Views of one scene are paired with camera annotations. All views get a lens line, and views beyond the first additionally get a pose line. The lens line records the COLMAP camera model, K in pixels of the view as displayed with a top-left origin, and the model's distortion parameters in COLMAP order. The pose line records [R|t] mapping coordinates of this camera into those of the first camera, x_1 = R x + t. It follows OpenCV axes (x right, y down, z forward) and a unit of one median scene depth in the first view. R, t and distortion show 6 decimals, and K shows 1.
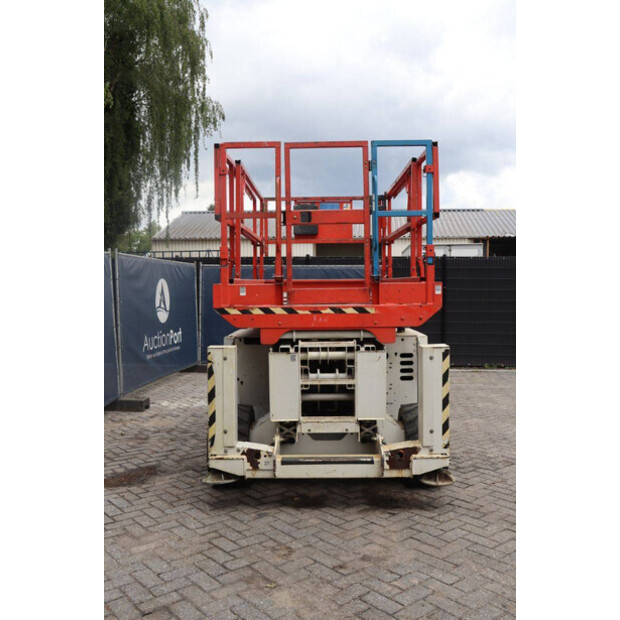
lens RADIAL K [[607.4, 0, 308.5], [0, 607.4, 310.0], [0, 0, 1]] dist [-0.058018, 0.000000]
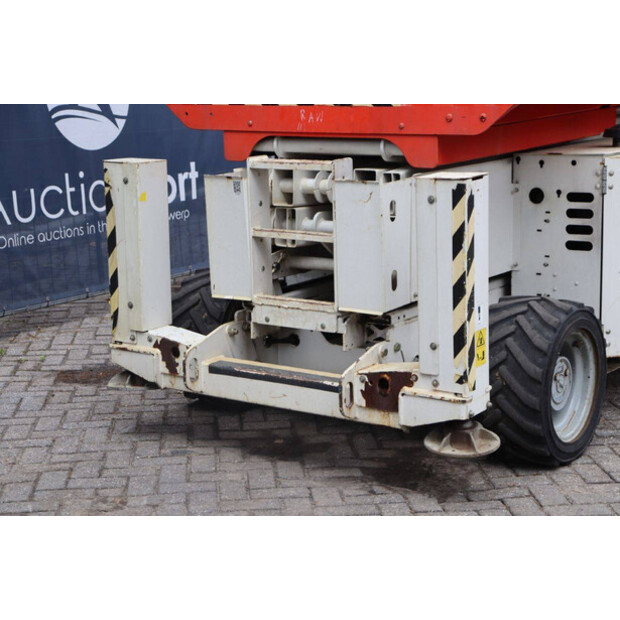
lens RADIAL K [[1259.6, 0, 315.8], [0, 1259.6, 306.2], [0, 0, 1]] dist [0.347719, 0.000000]
pose [[0.830096, 0.101656, -0.548276, 0.668223], [-0.009198, 0.985605, 0.168815, -0.008965], [0.557544, -0.135090, 0.819082, 0.081537]]
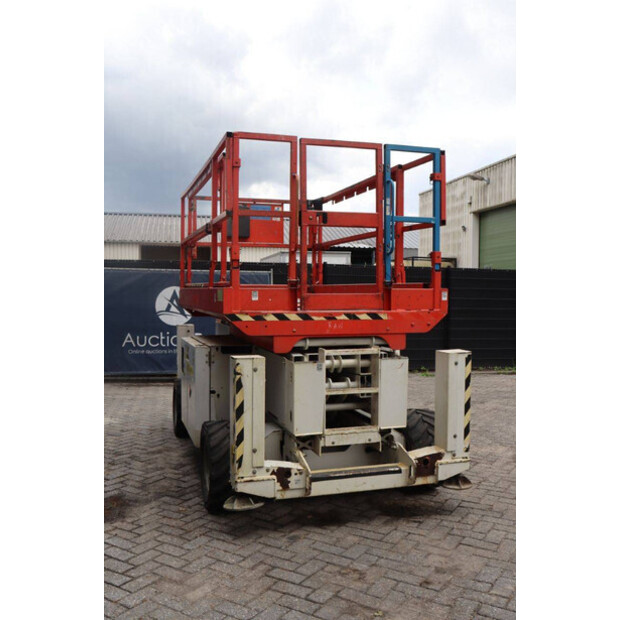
lens RADIAL K [[607.4, 0, 305.0], [0, 607.4, 309.4], [0, 0, 1]] dist [-0.058018, 0.000000]
pose [[0.950534, 0.003198, 0.310605, -0.334719], [0.000274, 0.999938, -0.011134, 0.000112], [-0.310621, 0.010669, 0.950474, 0.111386]]
